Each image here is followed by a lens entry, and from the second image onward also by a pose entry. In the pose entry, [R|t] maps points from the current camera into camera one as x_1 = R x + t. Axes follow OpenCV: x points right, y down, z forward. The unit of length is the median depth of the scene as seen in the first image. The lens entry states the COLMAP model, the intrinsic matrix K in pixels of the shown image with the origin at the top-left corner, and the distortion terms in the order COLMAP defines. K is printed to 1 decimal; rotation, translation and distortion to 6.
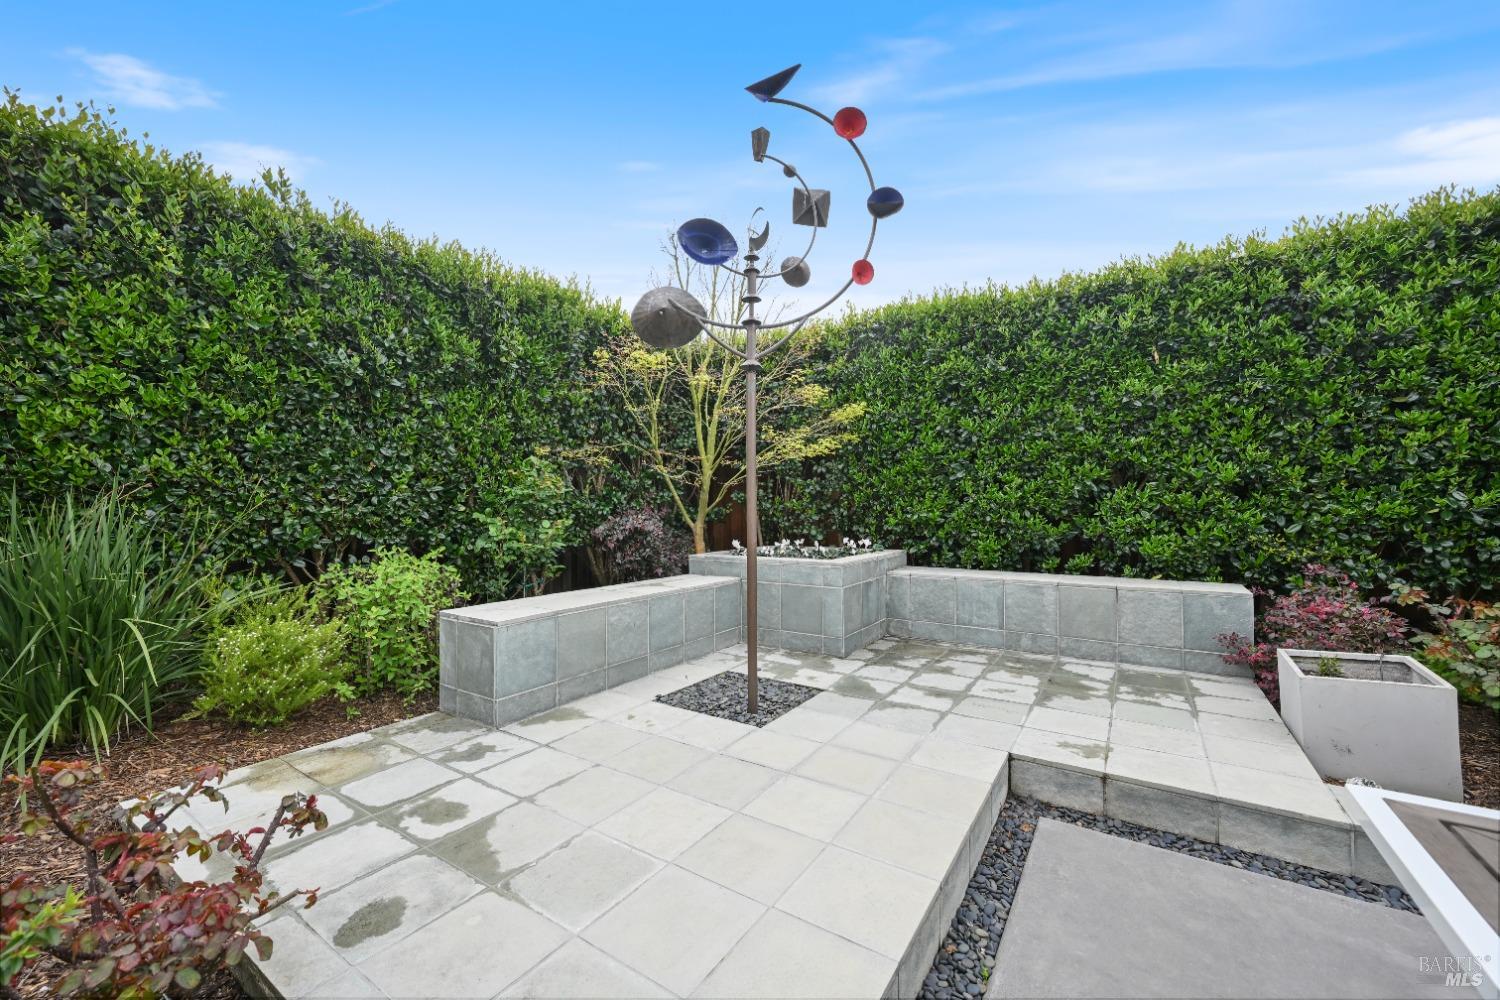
lens RADIAL K [[582.1, 0, 747.5], [0, 582.1, 500.0], [0, 0, 1]] dist [-0.002465, -0.000362]
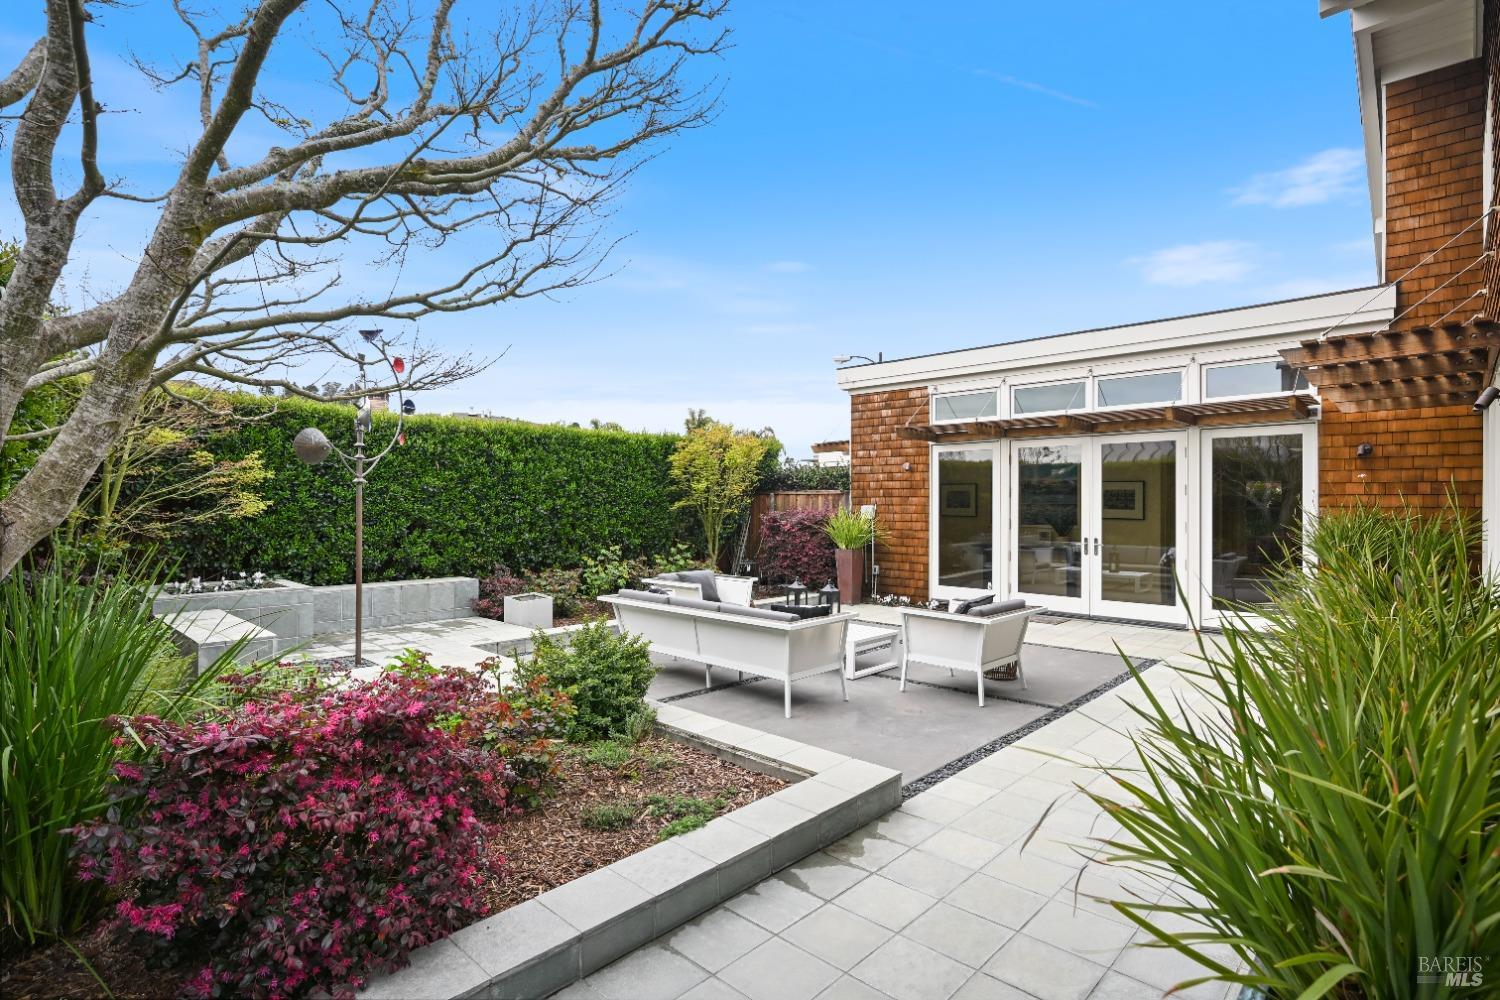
lens RADIAL K [[722.0, 0, 748.2], [0, 722.0, 502.5], [0, 0, 1]] dist [0.000291, 0.000171]
pose [[0.155506, 0.004471, 0.987825, -1.659387], [-0.024930, 0.999689, -0.000600, -0.156336], [-0.987520, -0.024534, 0.155569, -0.461272]]
